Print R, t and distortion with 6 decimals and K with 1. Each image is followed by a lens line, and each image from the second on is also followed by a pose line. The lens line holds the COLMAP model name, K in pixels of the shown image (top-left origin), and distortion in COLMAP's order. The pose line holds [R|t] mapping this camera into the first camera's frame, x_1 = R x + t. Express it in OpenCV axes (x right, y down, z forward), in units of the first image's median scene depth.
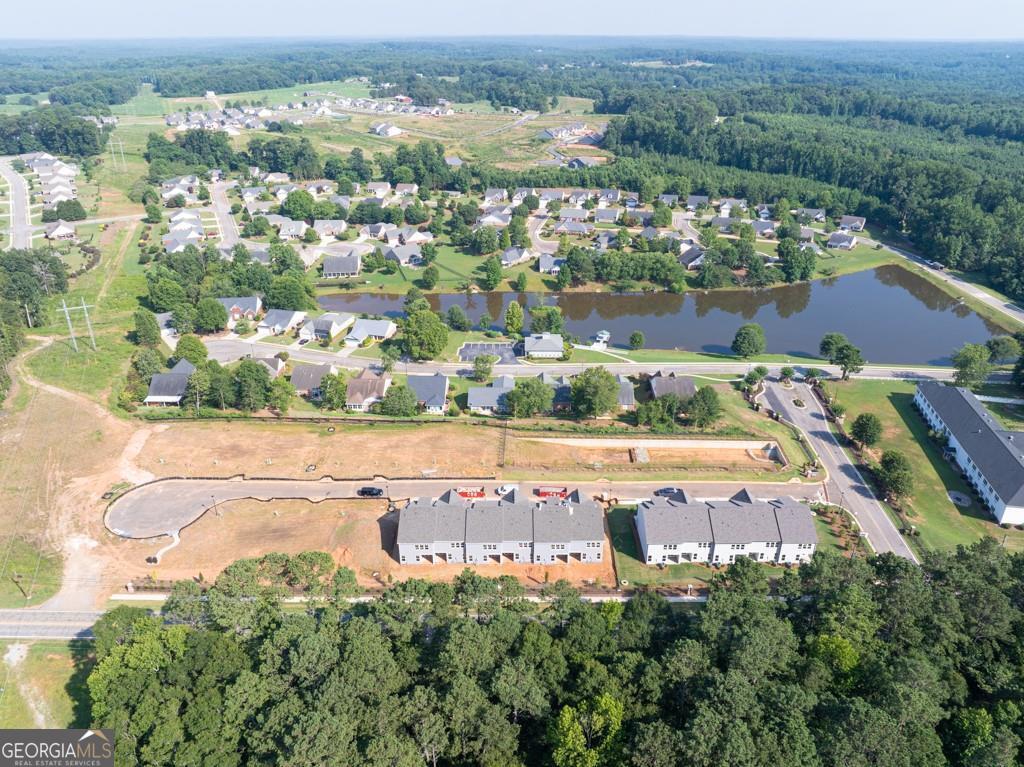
lens RADIAL K [[730.5, 0, 512.0], [0, 730.5, 383.5], [0, 0, 1]] dist [-0.053994, 0.029413]
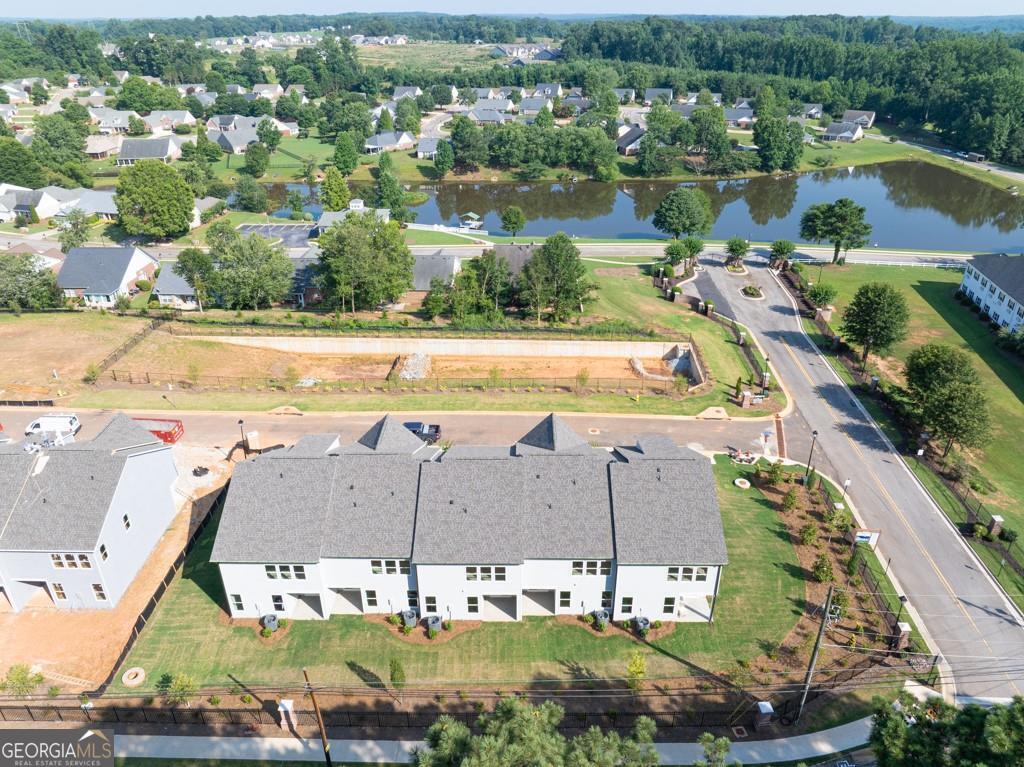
lens RADIAL K [[730.5, 0, 512.0], [0, 730.5, 383.5], [0, 0, 1]] dist [-0.053994, 0.029413]
pose [[0.999955, 0.004163, -0.008477, 0.208691], [-0.004001, 0.999810, 0.019098, 0.083610], [0.008555, -0.019063, 0.999782, 0.425198]]
